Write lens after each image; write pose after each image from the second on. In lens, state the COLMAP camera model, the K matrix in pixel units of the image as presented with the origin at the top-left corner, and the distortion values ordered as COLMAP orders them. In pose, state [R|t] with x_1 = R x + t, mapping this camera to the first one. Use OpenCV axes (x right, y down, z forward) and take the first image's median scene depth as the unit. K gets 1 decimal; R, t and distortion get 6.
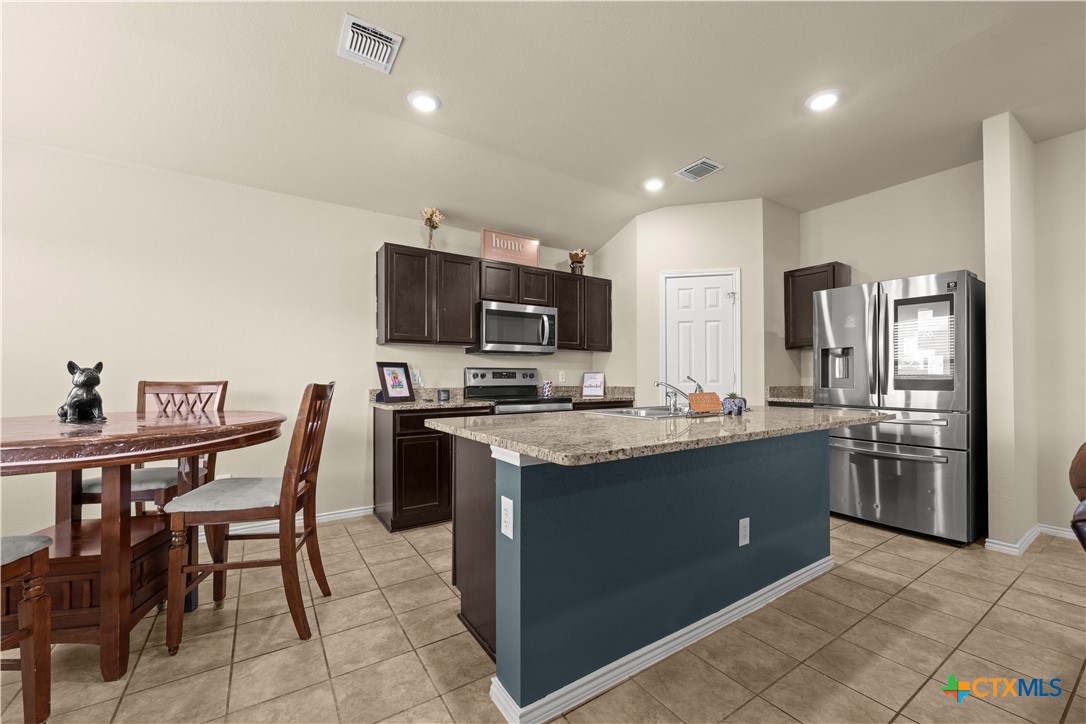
lens RADIAL K [[435.6, 0, 555.7], [0, 435.6, 369.6], [0, 0, 1]] dist [-0.000723, -0.000052]
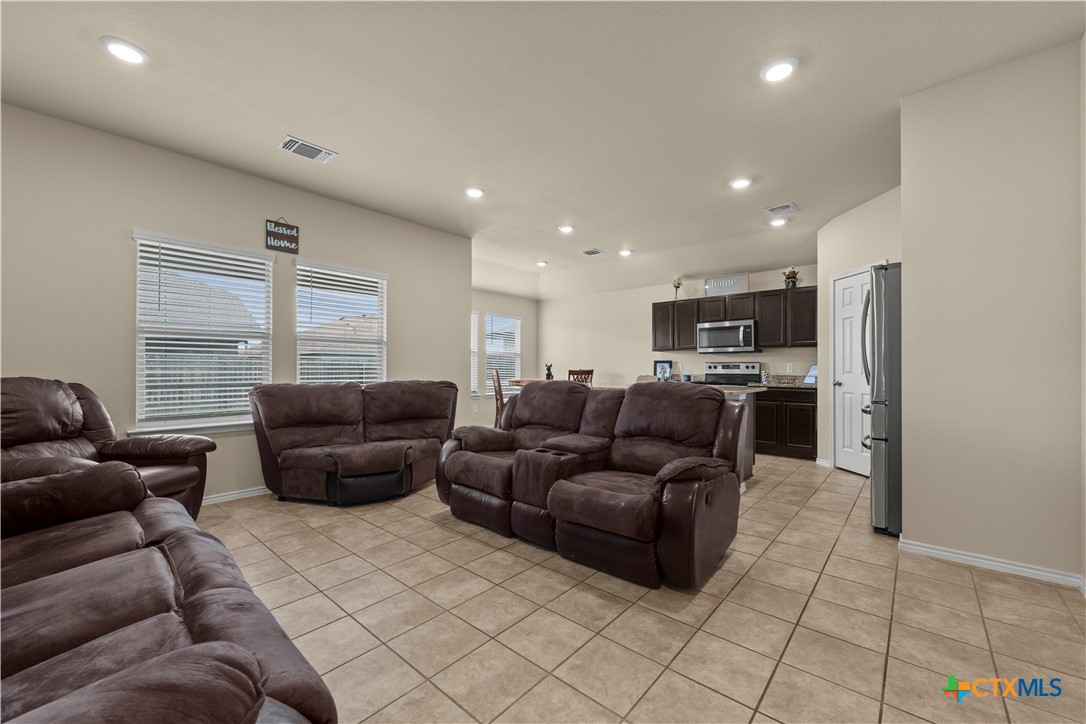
lens RADIAL K [[435.6, 0, 545.0], [0, 435.6, 363.7], [0, 0, 1]] dist [-0.000723, -0.000052]
pose [[0.249924, -0.007938, -0.968233, 1.646154], [0.015043, 0.999878, -0.004314, -0.002254], [0.968148, -0.013487, 0.250013, -0.022607]]
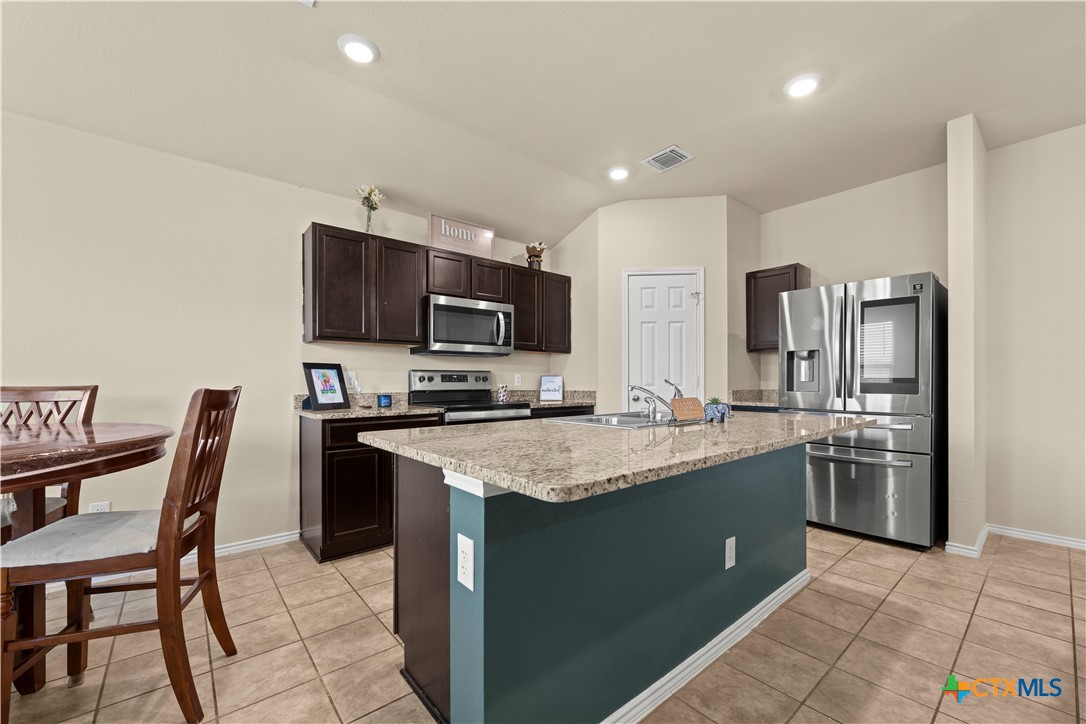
lens RADIAL K [[435.6, 0, 554.4], [0, 435.6, 378.1], [0, 0, 1]] dist [-0.000723, -0.000052]
pose [[0.993407, 0.000774, 0.114637, -0.021137], [-0.002128, 0.999929, 0.011687, 0.001893], [-0.114620, -0.011853, 0.993339, 0.105992]]
